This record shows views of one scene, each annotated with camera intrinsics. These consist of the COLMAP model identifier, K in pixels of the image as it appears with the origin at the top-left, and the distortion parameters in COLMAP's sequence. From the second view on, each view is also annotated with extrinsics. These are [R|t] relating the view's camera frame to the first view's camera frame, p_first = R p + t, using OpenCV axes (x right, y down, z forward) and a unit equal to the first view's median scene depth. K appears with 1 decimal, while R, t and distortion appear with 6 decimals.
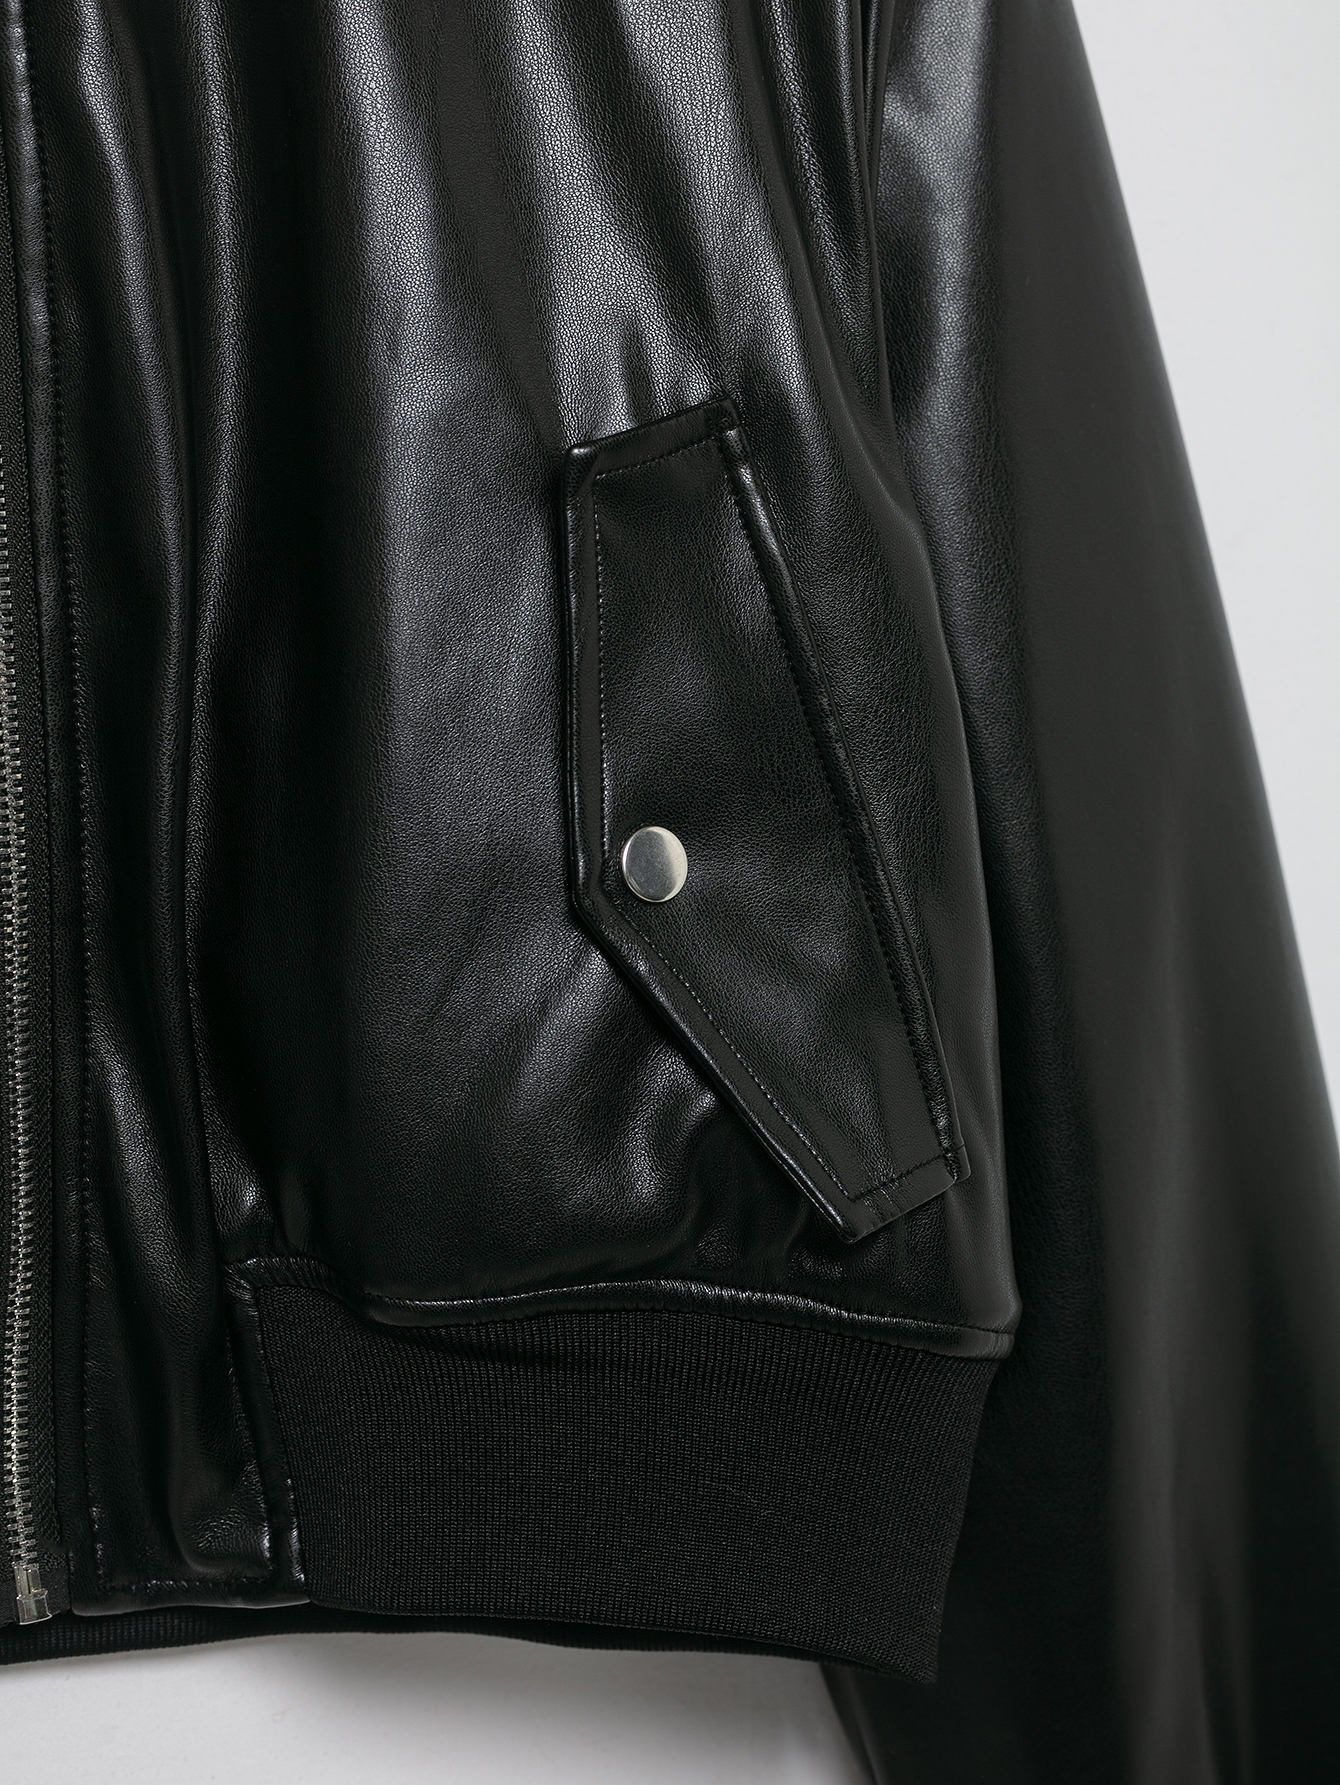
lens RADIAL K [[5150.6, 0, 670.0], [0, 5150.6, 892.5], [0, 0, 1]] dist [0.016023, -0.662492]
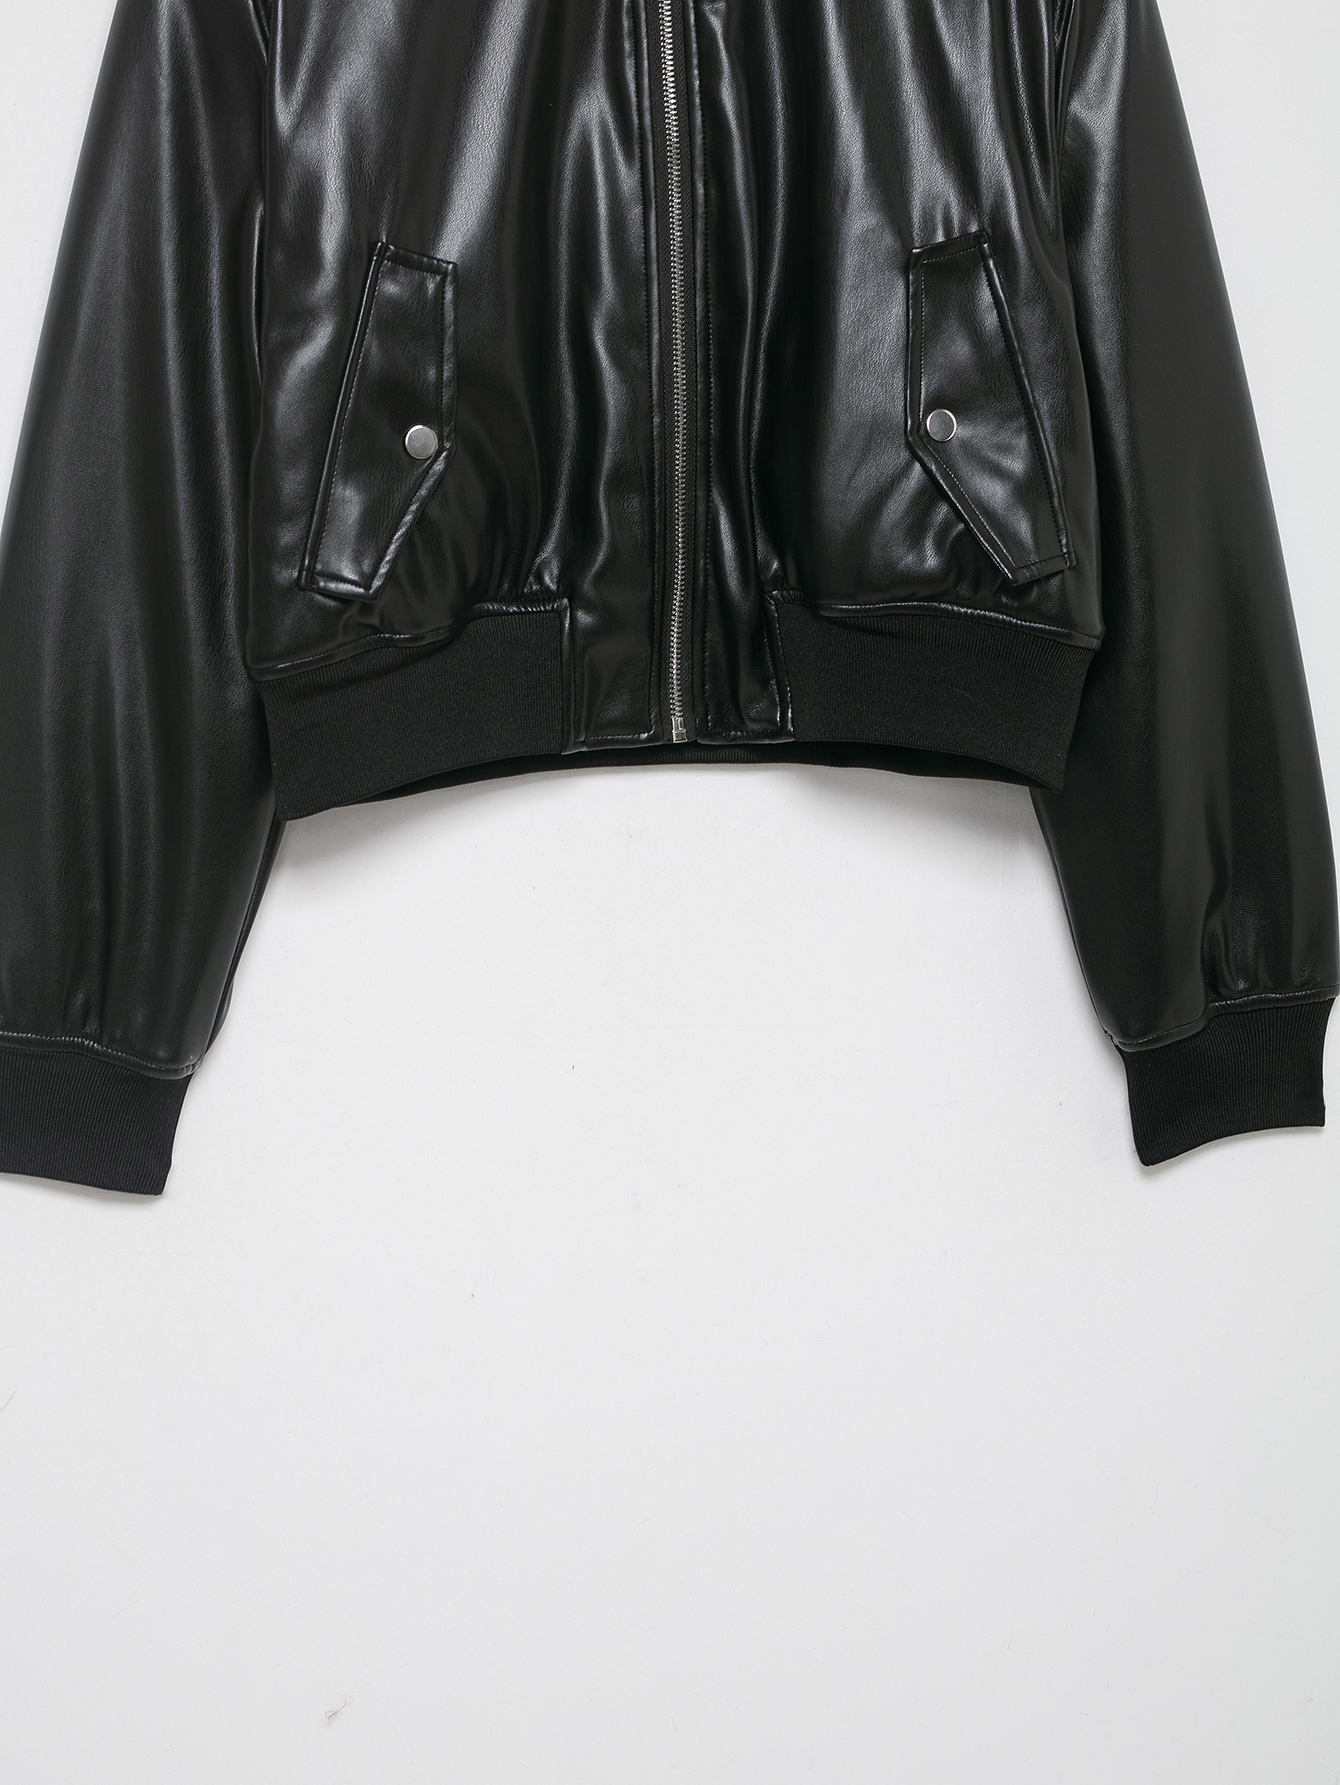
lens RADIAL K [[4555.9, 0, 670.0], [0, 4555.9, 892.5], [0, 0, 1]] dist [0.011767, -0.600582]
pose [[0.977067, 0.049394, -0.207122, 0.316395], [-0.044112, 0.998575, 0.030046, 0.150214], [0.208311, -0.020220, 0.977854, -1.076990]]
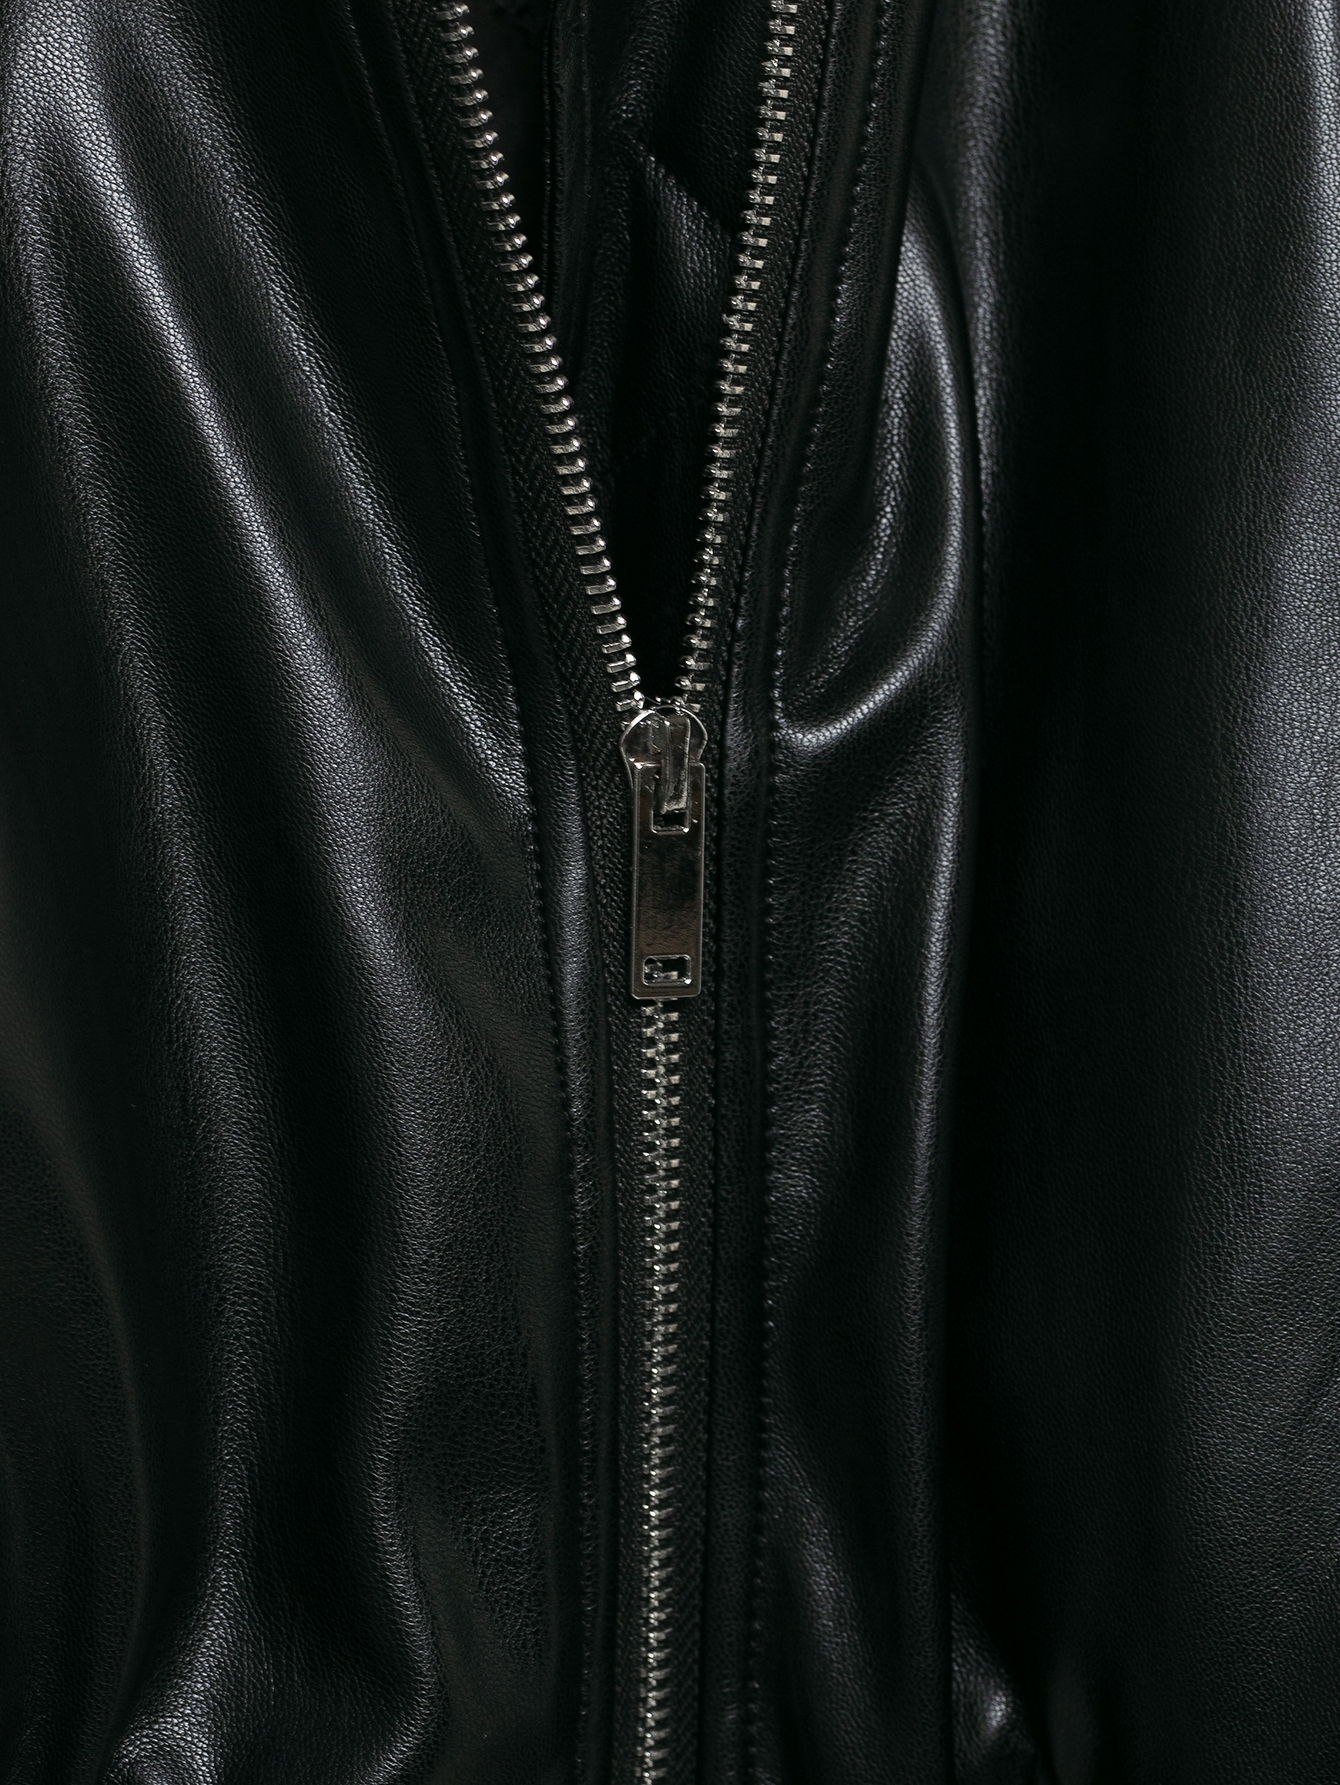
lens RADIAL K [[4267.4, 0, 668.9], [0, 4267.4, 892.2], [0, 0, 1]] dist [0.938240, -0.005332]
pose [[0.991441, 0.045145, -0.122501, -0.062234], [-0.040411, 0.998347, 0.040866, -0.063210], [0.124143, -0.035566, 0.991627, 0.470153]]
